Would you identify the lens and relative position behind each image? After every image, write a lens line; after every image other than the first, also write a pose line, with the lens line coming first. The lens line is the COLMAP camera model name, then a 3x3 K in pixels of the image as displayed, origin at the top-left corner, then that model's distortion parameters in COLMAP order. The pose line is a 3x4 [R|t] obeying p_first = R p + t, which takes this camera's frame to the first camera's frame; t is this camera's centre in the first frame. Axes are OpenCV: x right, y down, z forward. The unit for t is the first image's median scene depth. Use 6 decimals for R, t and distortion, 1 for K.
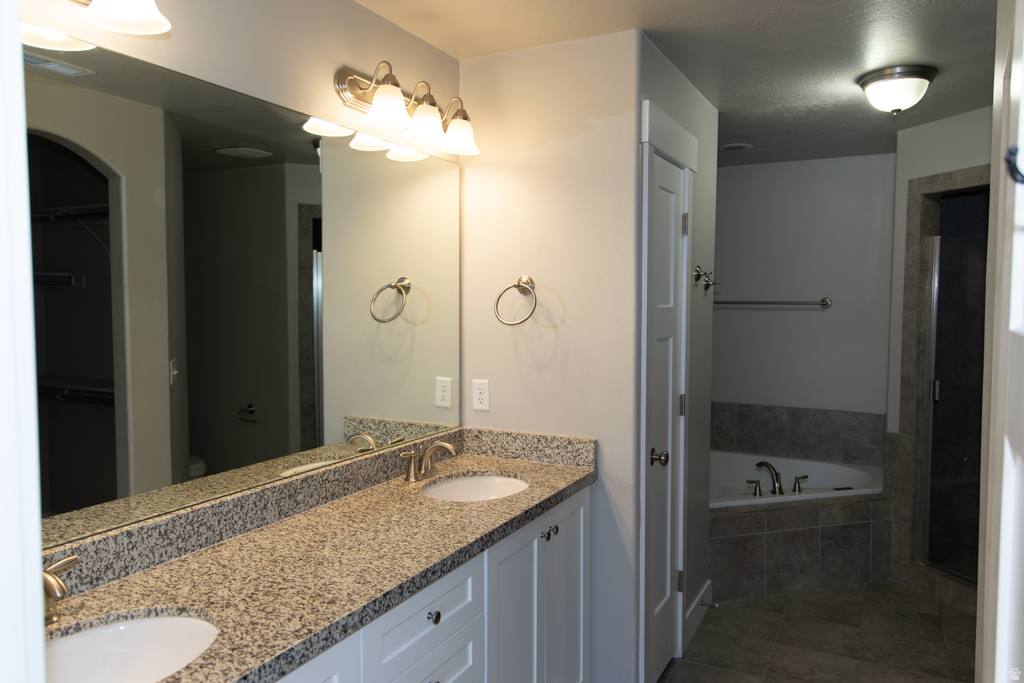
lens RADIAL K [[729.7, 0, 512.0], [0, 729.7, 341.5], [0, 0, 1]] dist [0.035100, -0.016358]
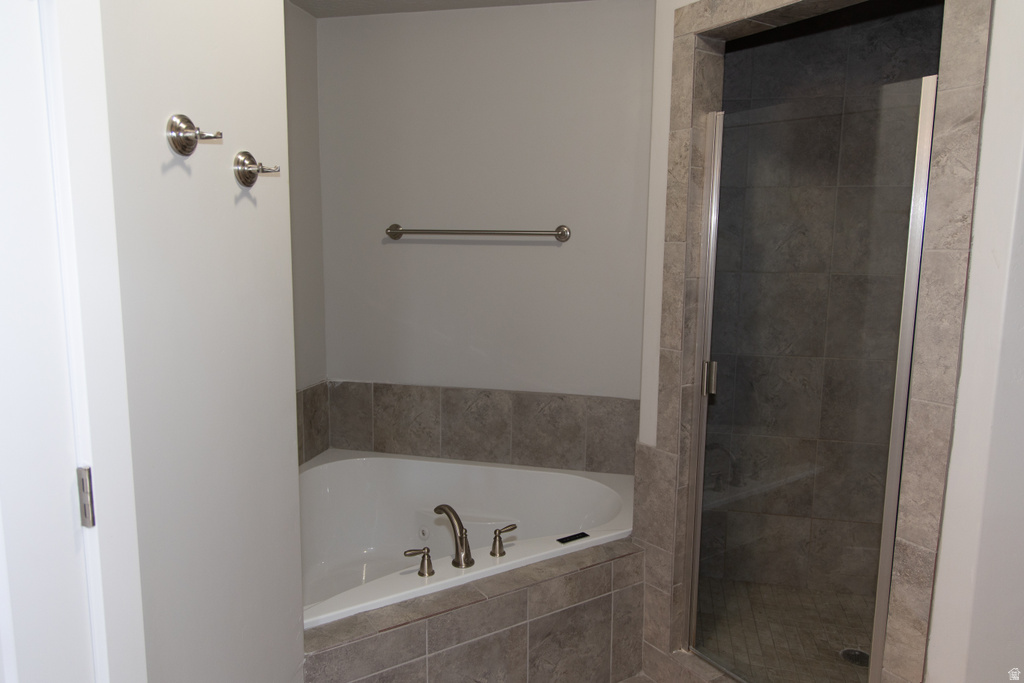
lens RADIAL K [[684.9, 0, 519.5], [0, 684.9, 343.2], [0, 0, 1]] dist [0.006063, 0.002055]
pose [[0.965907, -0.030152, 0.257126, 0.281887], [0.006783, 0.995801, 0.091293, -0.013223], [-0.258799, -0.086437, 0.962056, 0.506885]]
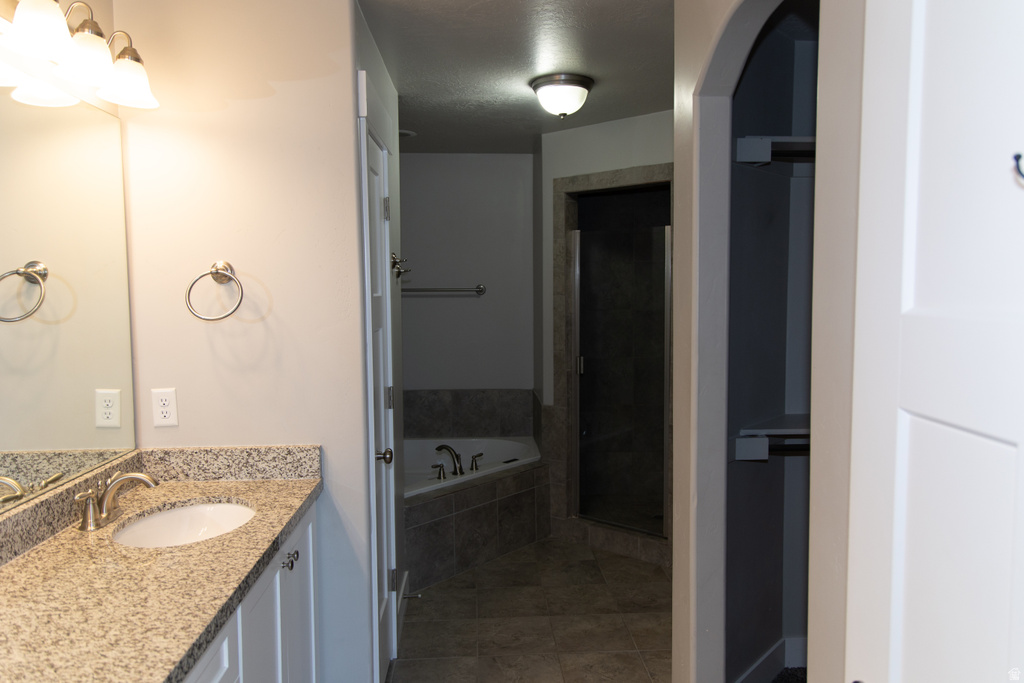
lens RADIAL K [[729.7, 0, 512.0], [0, 729.7, 341.5], [0, 0, 1]] dist [0.035100, -0.016358]
pose [[0.861941, -0.046451, 0.504876, -0.088703], [0.037529, 0.998908, 0.027834, -0.006112], [-0.505617, -0.005044, 0.862743, 0.074284]]
